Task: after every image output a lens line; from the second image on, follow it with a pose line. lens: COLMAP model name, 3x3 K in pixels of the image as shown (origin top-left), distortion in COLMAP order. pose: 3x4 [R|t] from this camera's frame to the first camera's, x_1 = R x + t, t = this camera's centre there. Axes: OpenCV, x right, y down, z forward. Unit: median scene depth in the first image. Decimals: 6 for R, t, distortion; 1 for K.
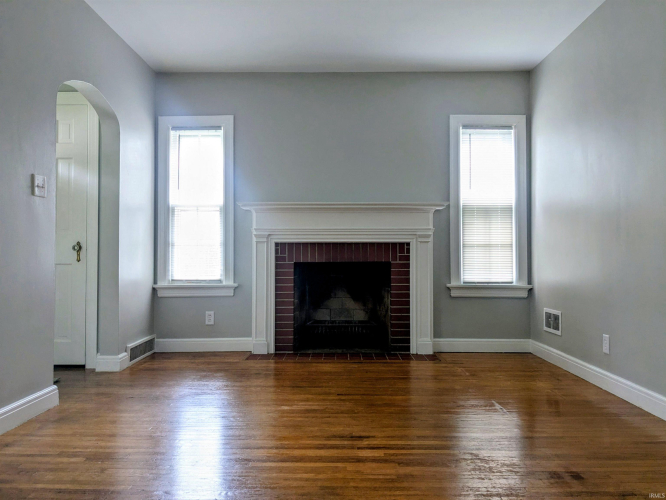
lens RADIAL K [[522.2, 0, 334.8], [0, 522.2, 246.5], [0, 0, 1]] dist [-0.014480, 0.001525]
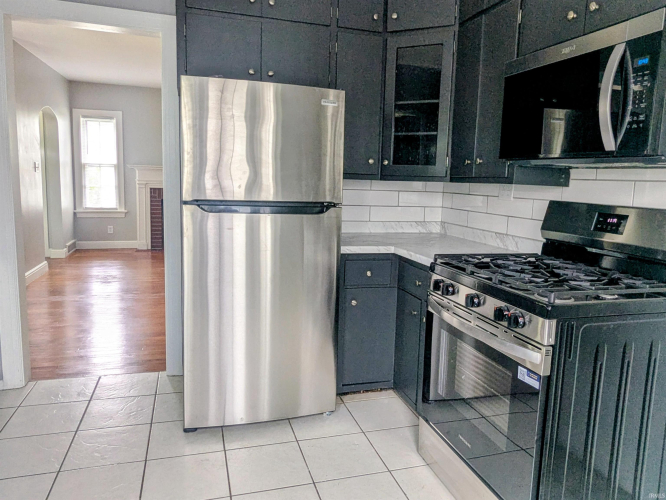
lens RADIAL K [[478.4, 0, 334.4], [0, 478.4, 247.8], [0, 0, 1]] dist [0.005081, 0.000091]
pose [[0.953339, -0.006371, 0.301833, -0.009062], [-0.045785, 0.985162, 0.165406, -0.104534], [-0.298408, -0.171508, 0.938902, -0.752152]]
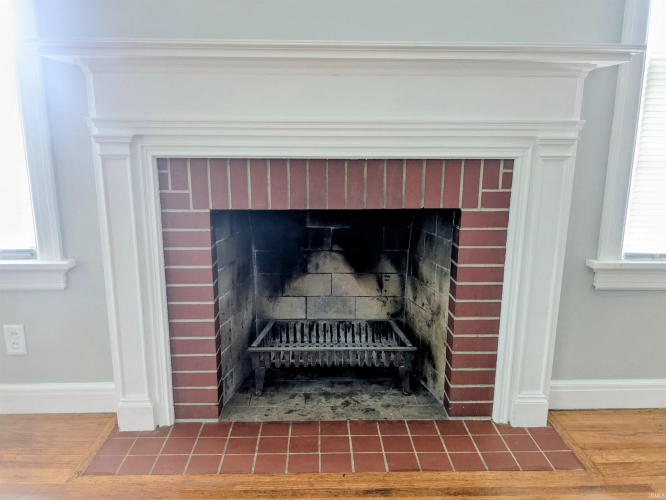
lens RADIAL K [[522.2, 0, 327.8], [0, 522.2, 255.2], [0, 0, 1]] dist [-0.014480, 0.001525]
pose [[0.999563, -0.001457, 0.029523, -0.003097], [-0.006004, 0.967956, 0.251049, -0.034151], [-0.028943, -0.251116, 0.967524, 0.618545]]
